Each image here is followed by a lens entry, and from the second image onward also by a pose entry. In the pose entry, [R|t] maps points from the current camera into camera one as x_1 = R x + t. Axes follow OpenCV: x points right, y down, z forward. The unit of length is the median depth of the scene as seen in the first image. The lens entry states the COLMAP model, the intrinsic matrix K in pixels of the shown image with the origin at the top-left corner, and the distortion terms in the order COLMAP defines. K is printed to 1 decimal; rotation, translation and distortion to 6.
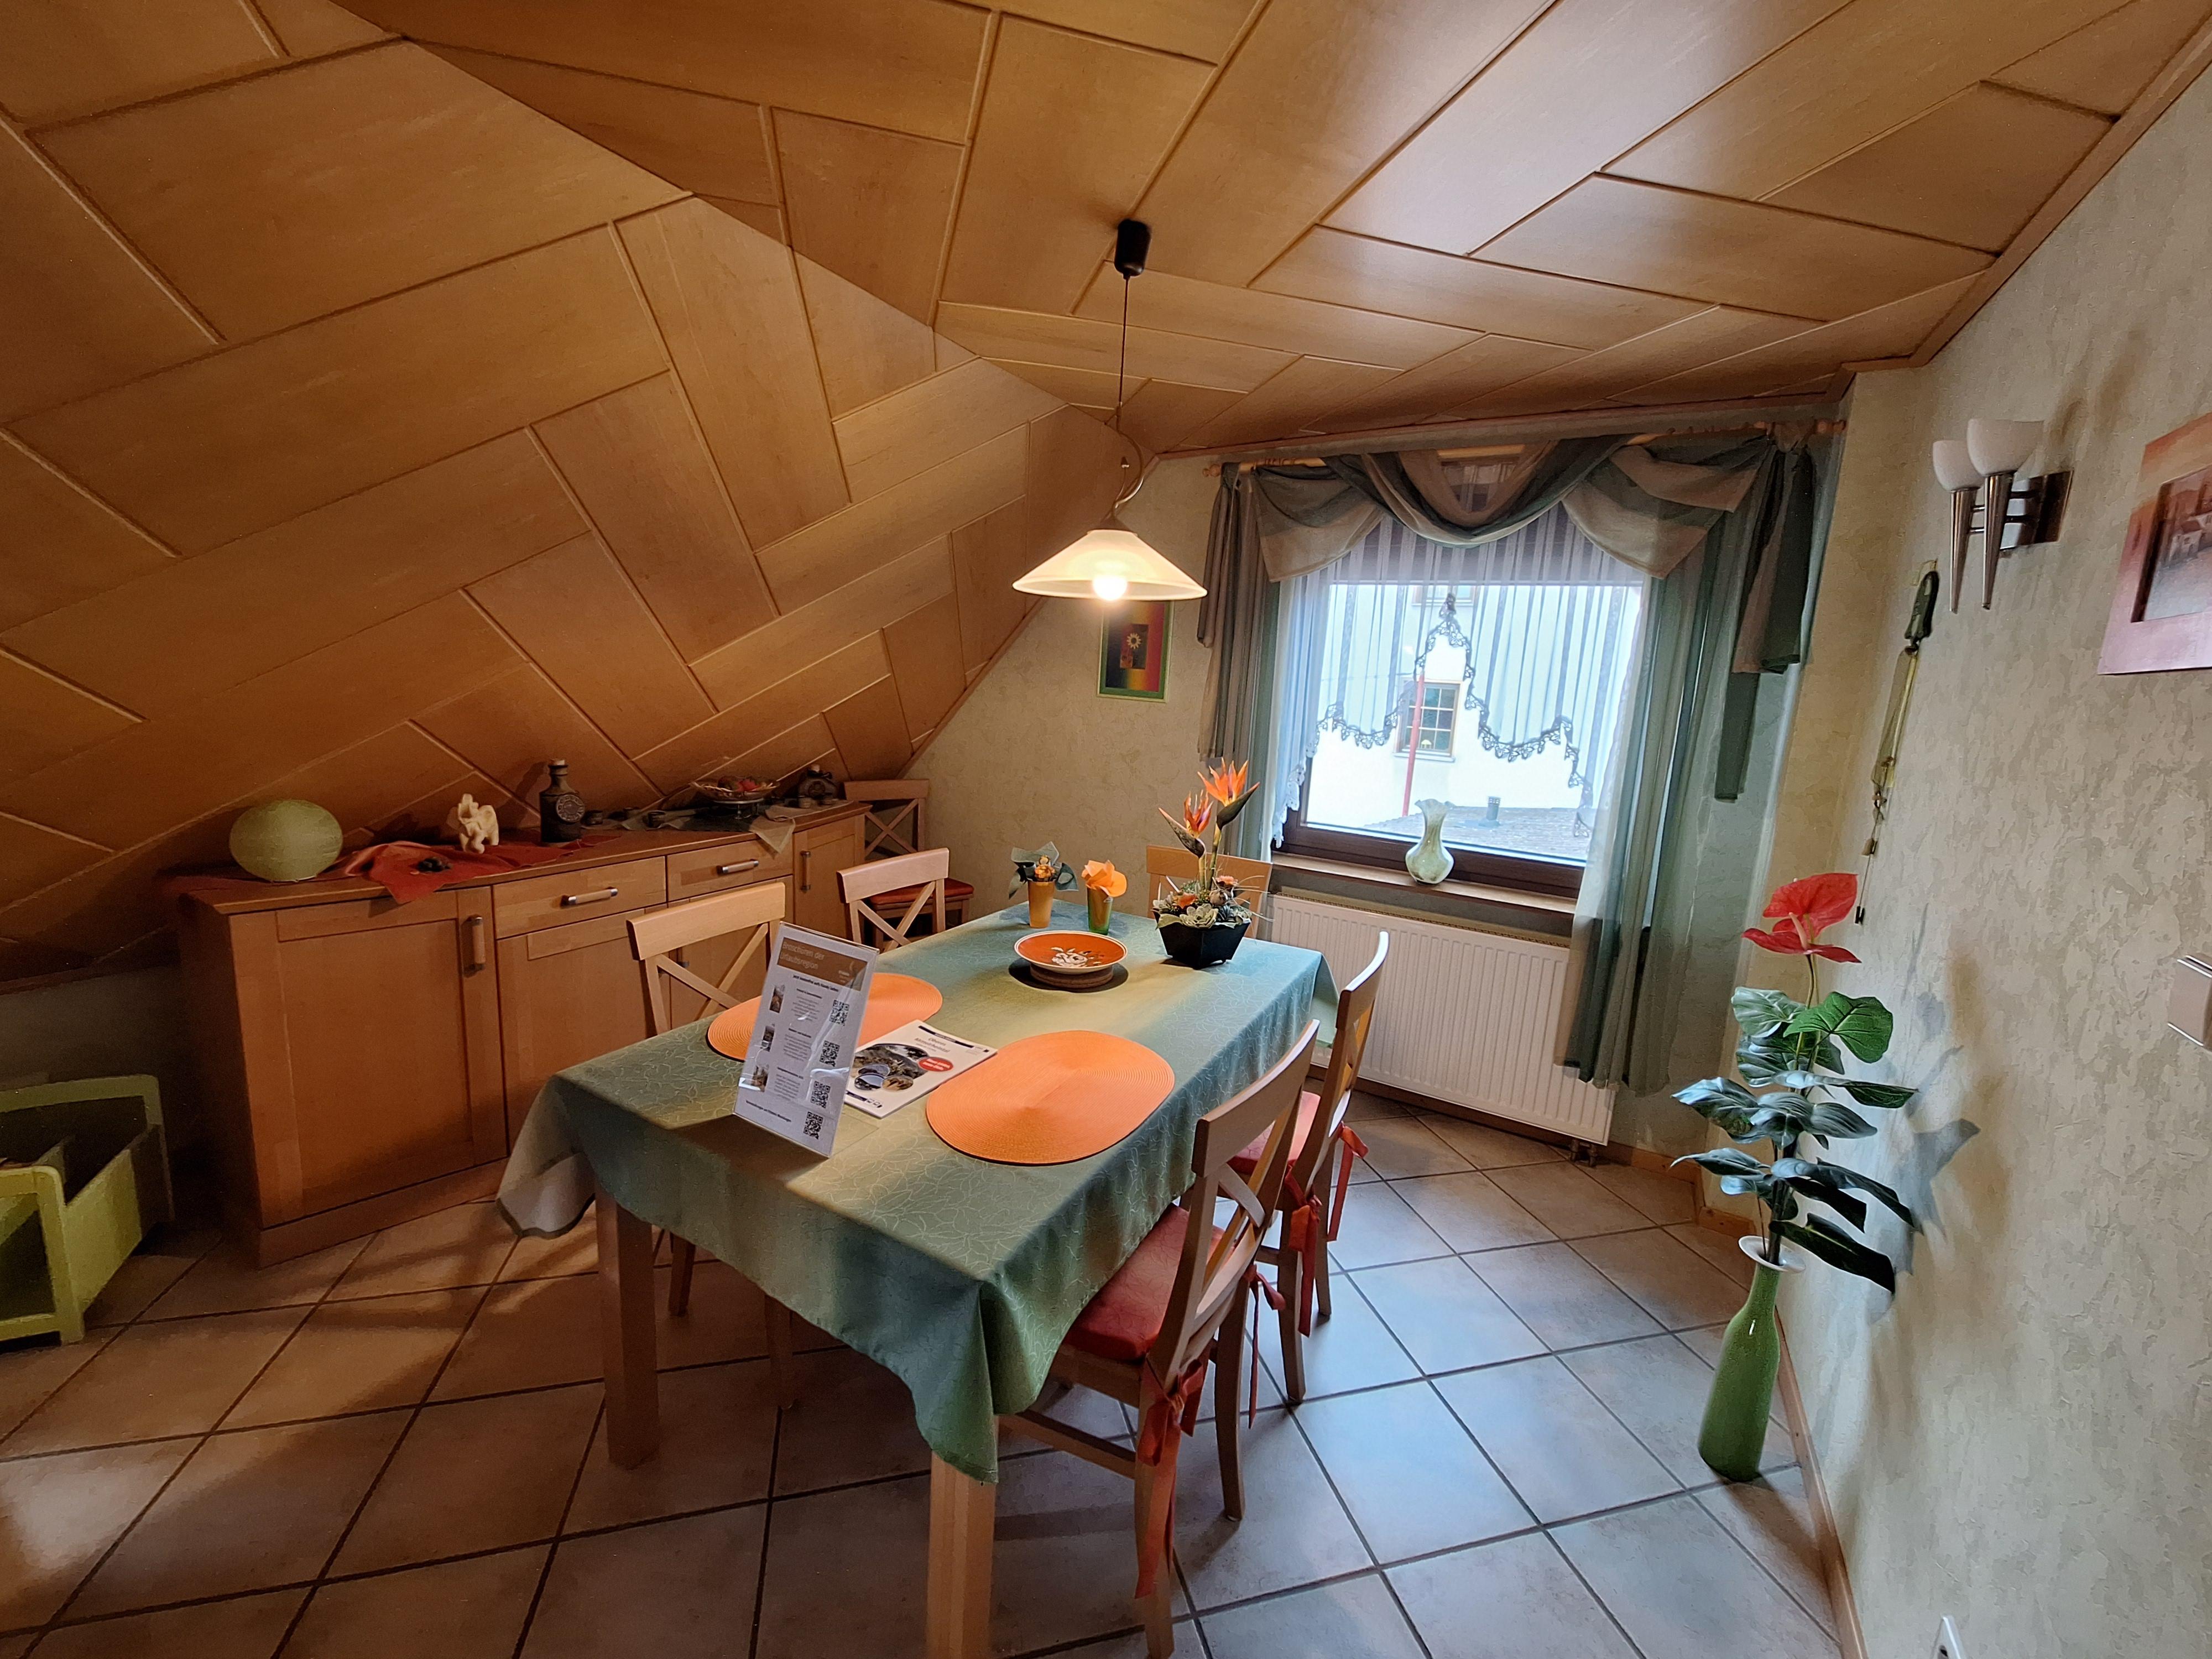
lens RADIAL K [[871.8, 0, 1093.1], [0, 871.8, 811.7], [0, 0, 1]] dist [-0.011380, 0.006624]
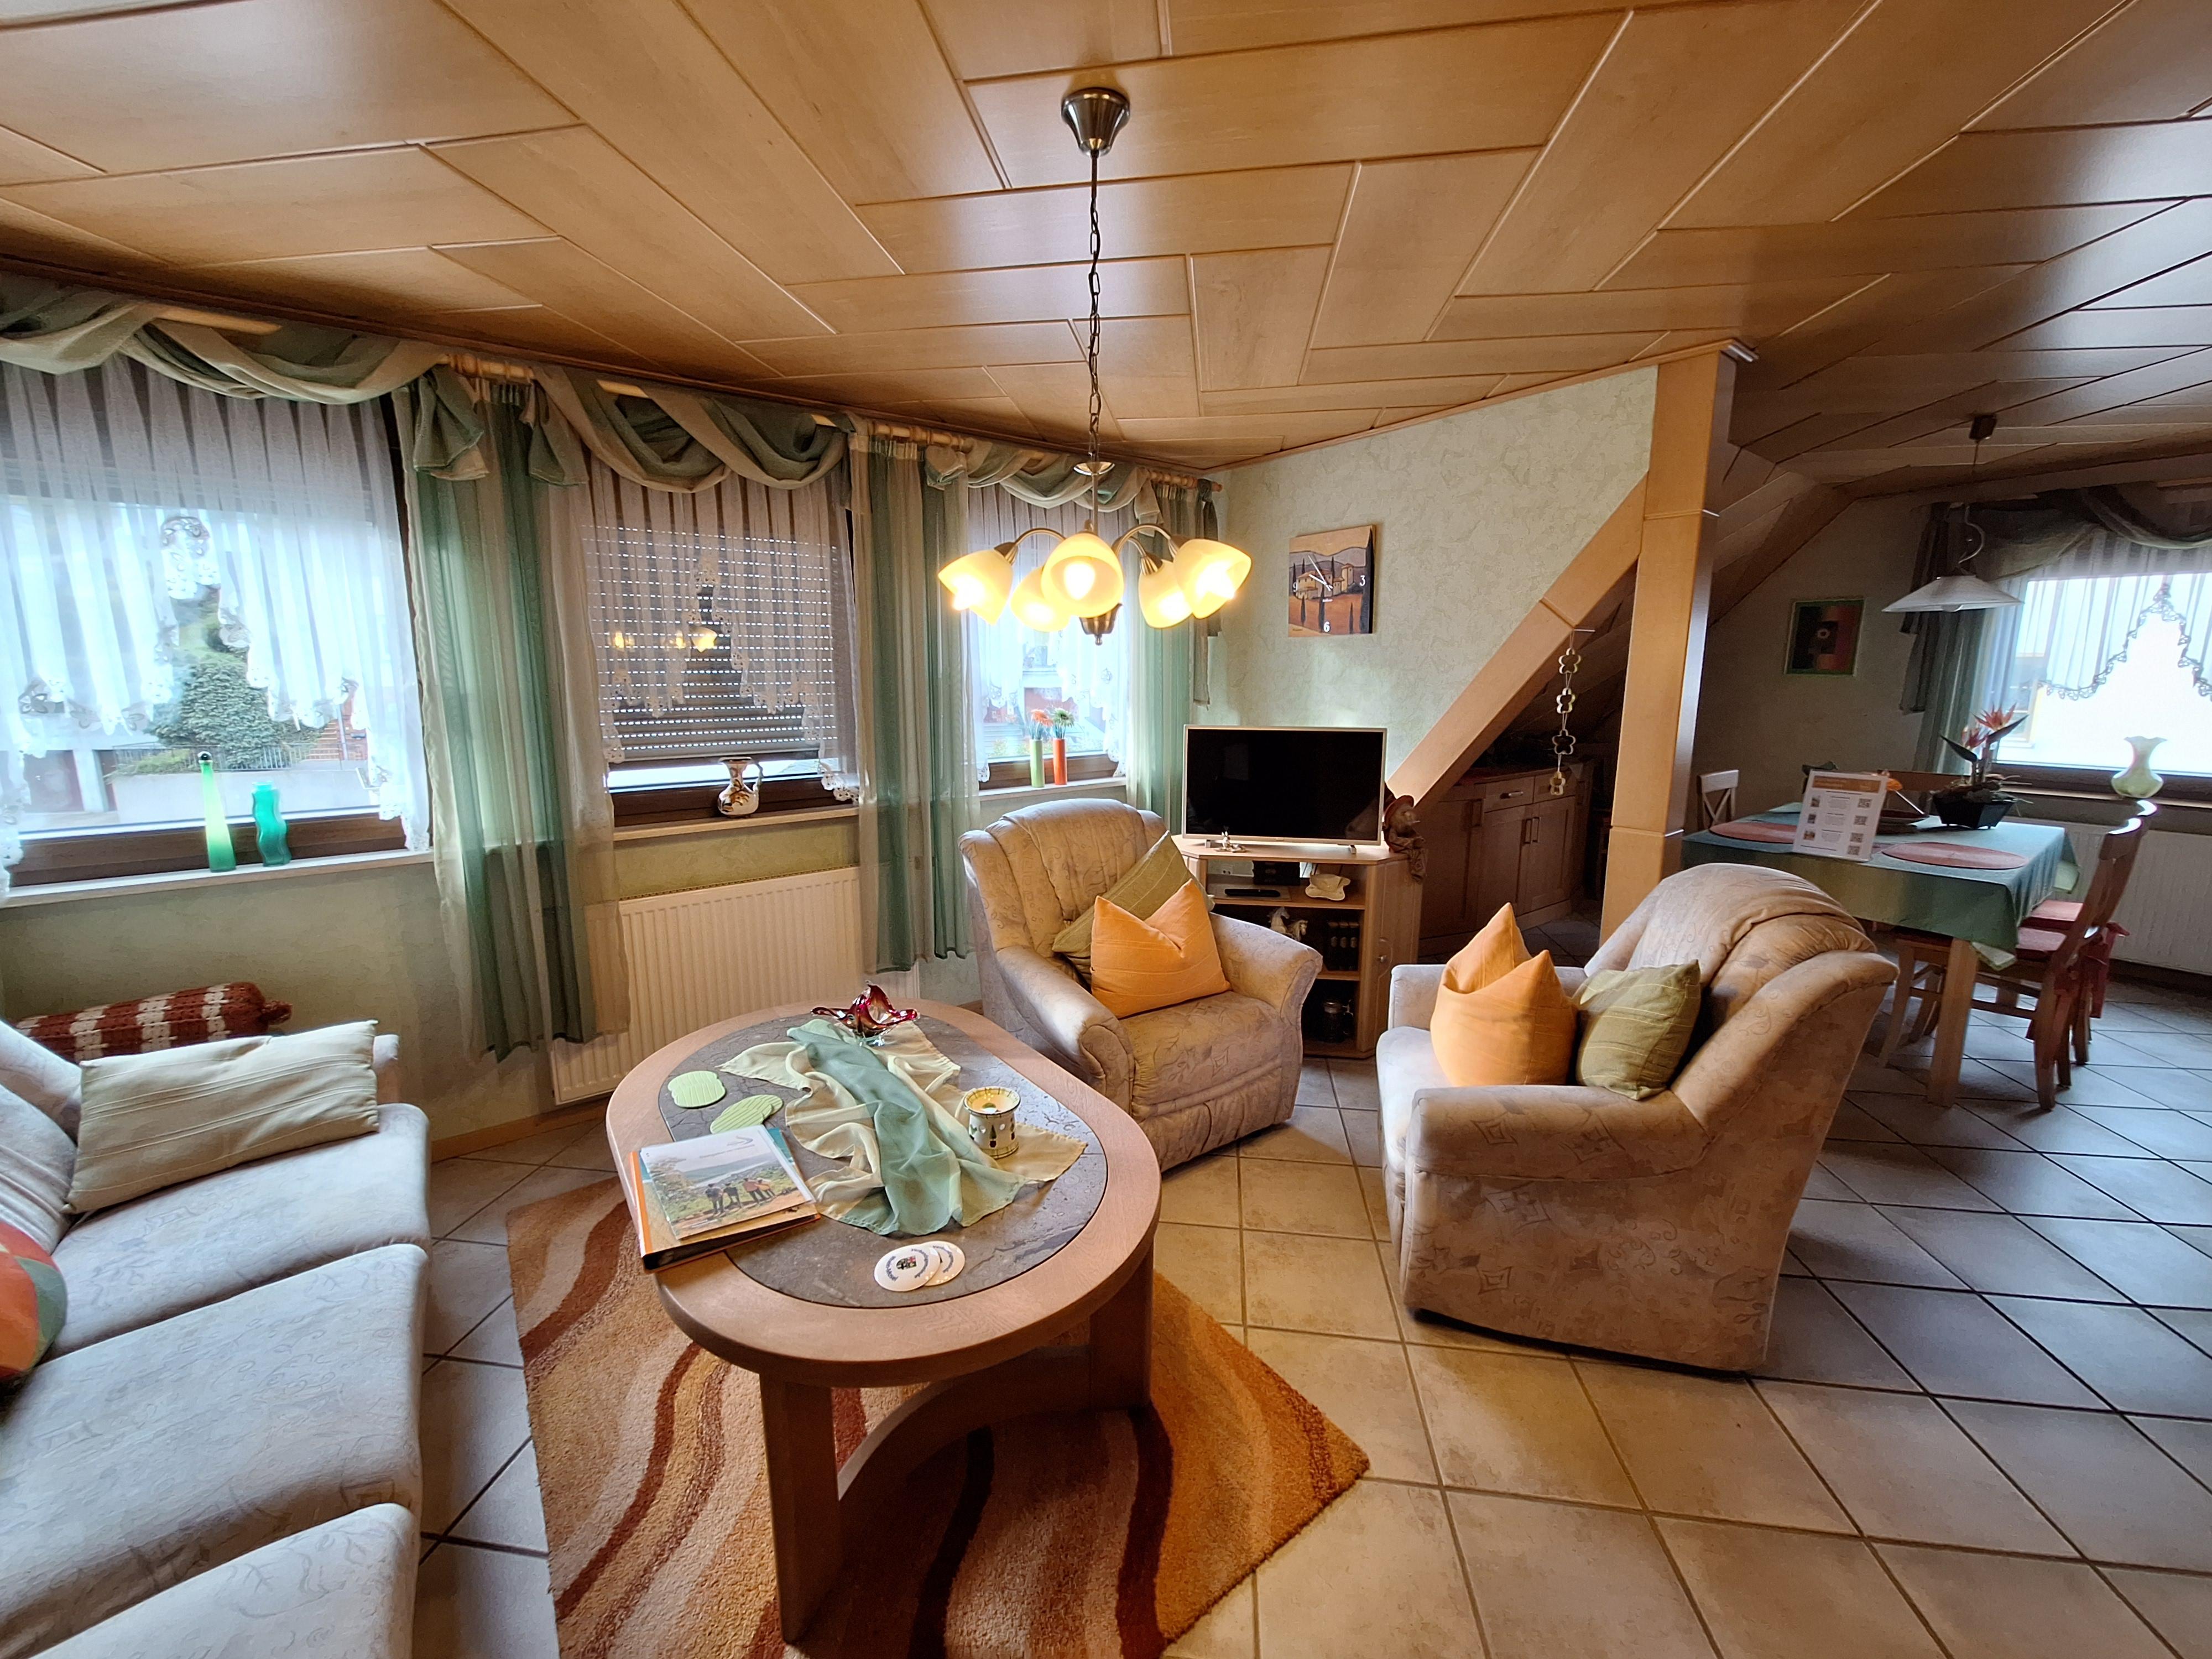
lens RADIAL K [[871.8, 0, 1093.1], [0, 871.8, 811.7], [0, 0, 1]] dist [-0.011380, 0.006624]
pose [[0.921525, 0.012080, -0.388131, -0.584248], [-0.014473, 0.999890, -0.003243, 0.131513], [0.388049, 0.008606, 0.921599, -0.874285]]
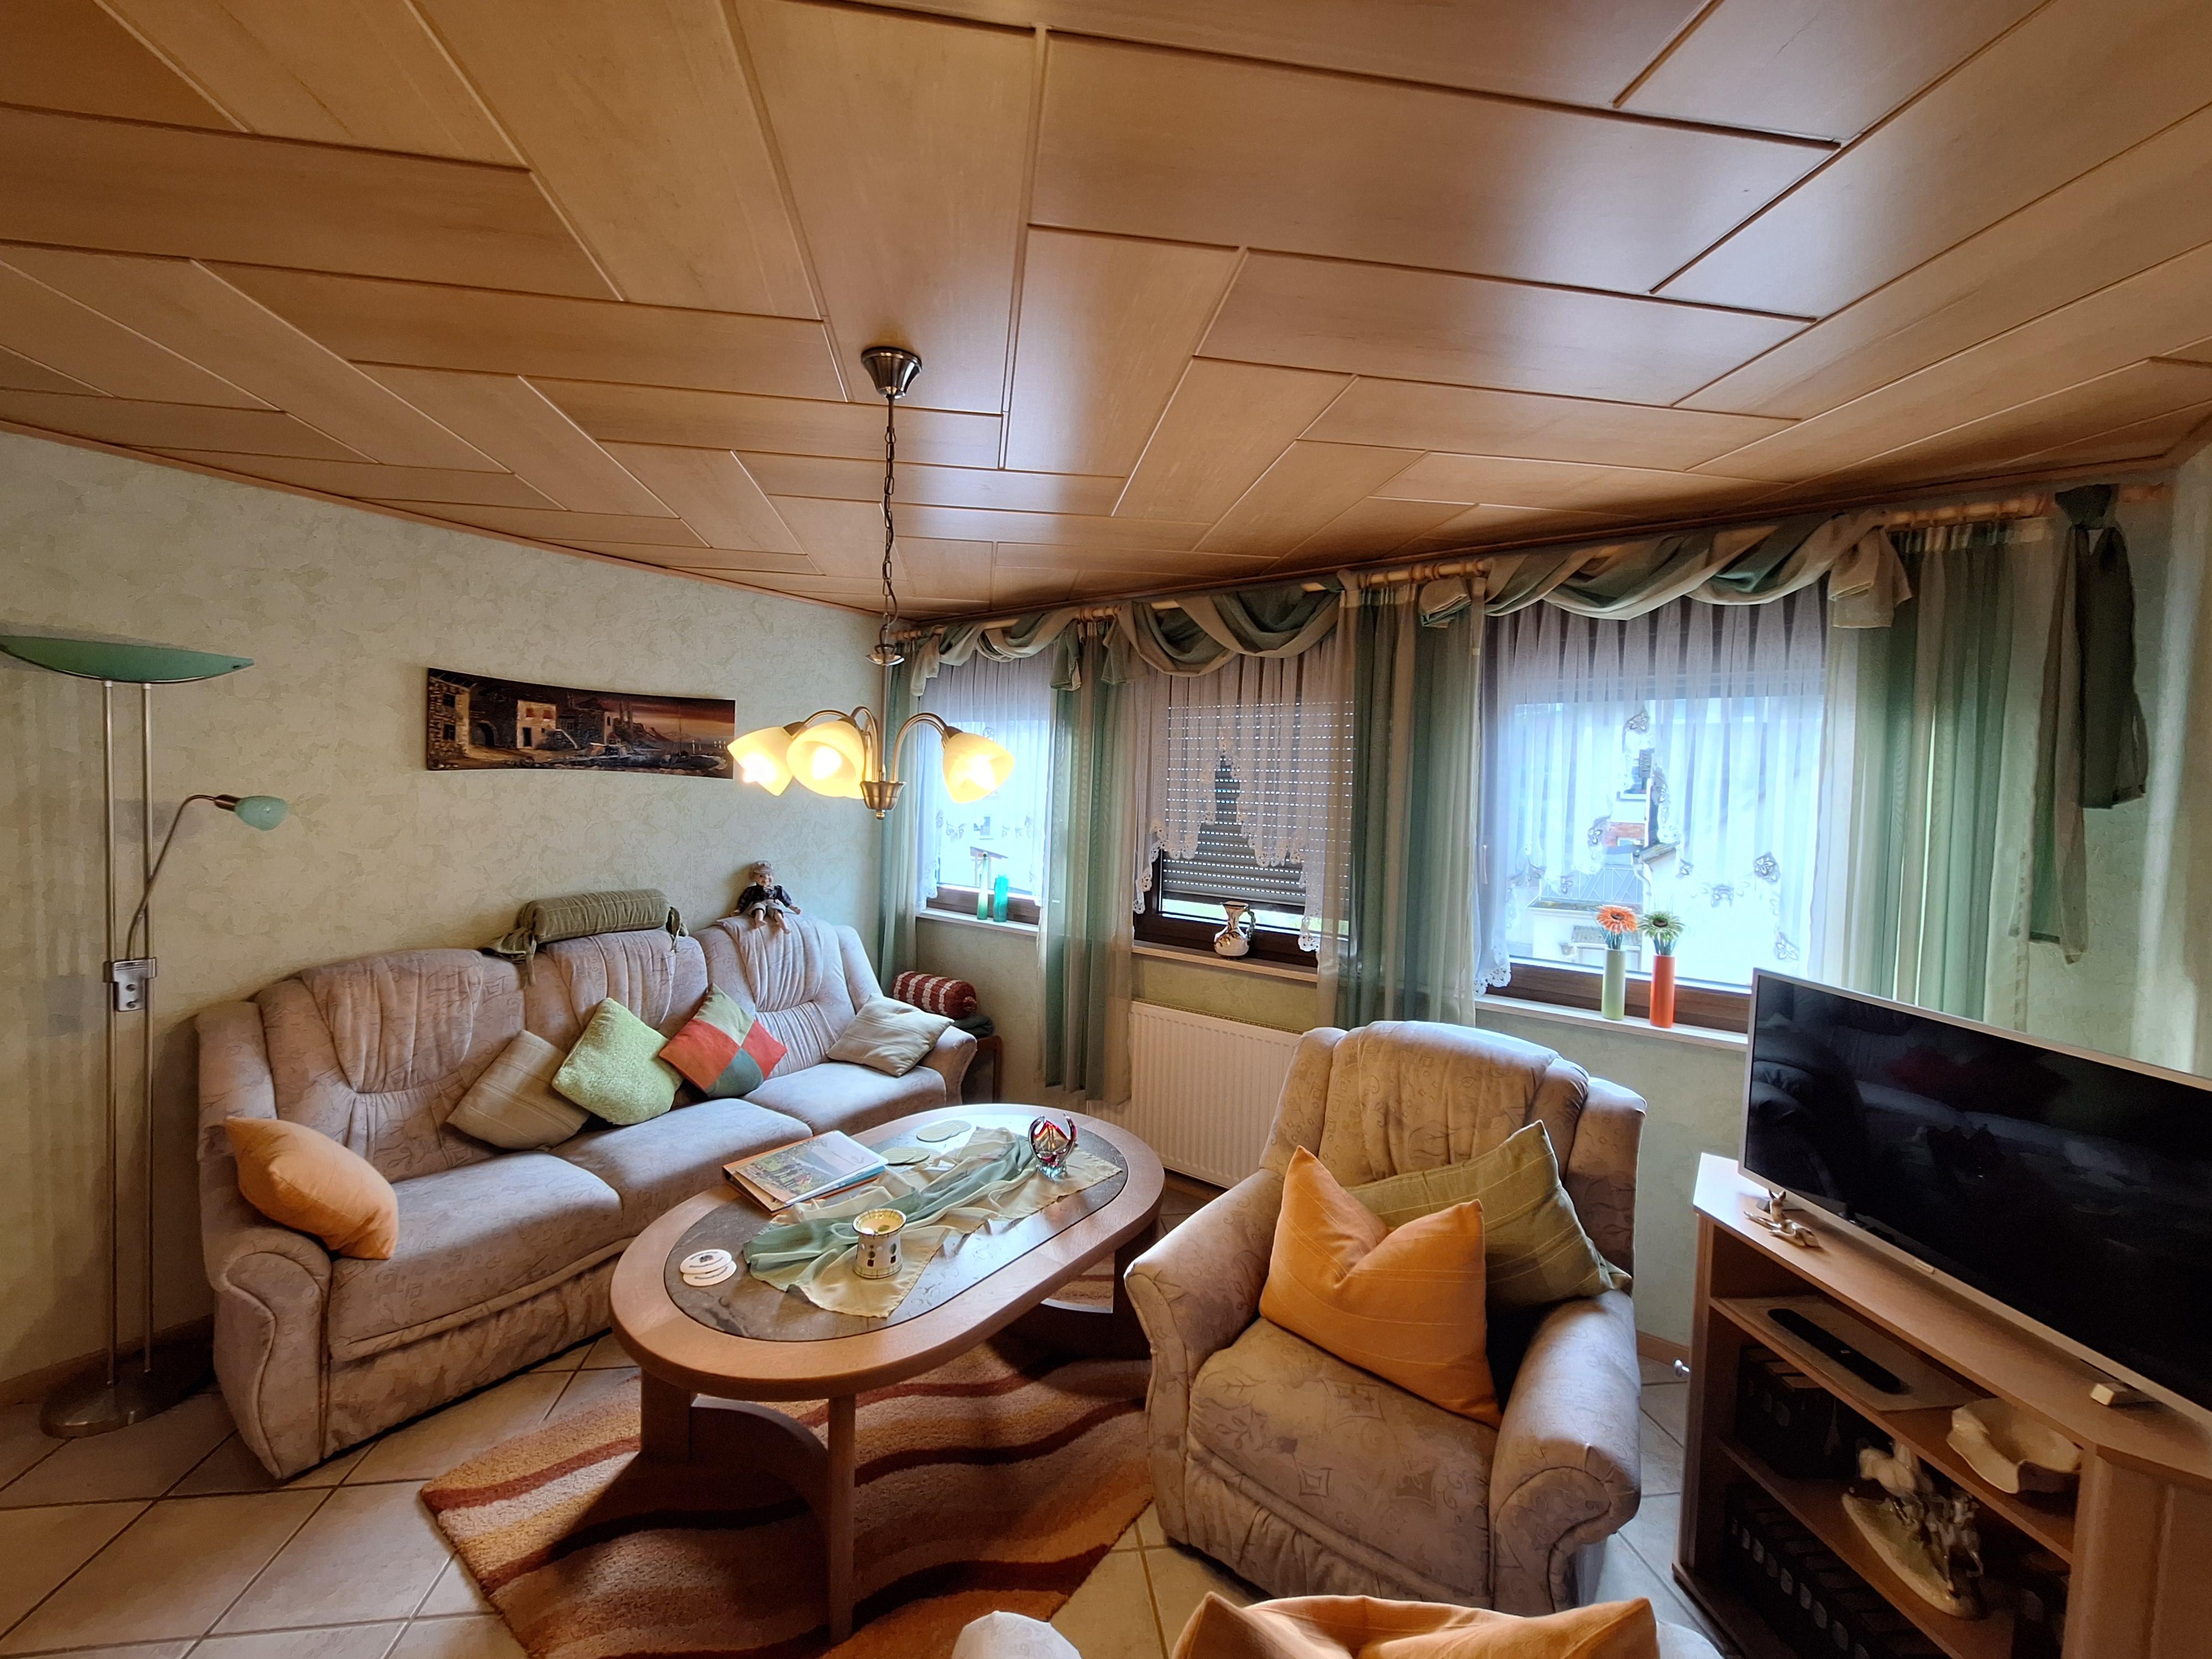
lens RADIAL K [[871.8, 0, 1093.1], [0, 871.8, 811.7], [0, 0, 1]] dist [-0.011380, 0.006624]
pose [[-0.108087, -0.023348, -0.993867, -0.254104], [-0.197696, 0.980262, -0.001528, 0.001286], [0.974286, 0.196318, -0.110569, -0.207149]]
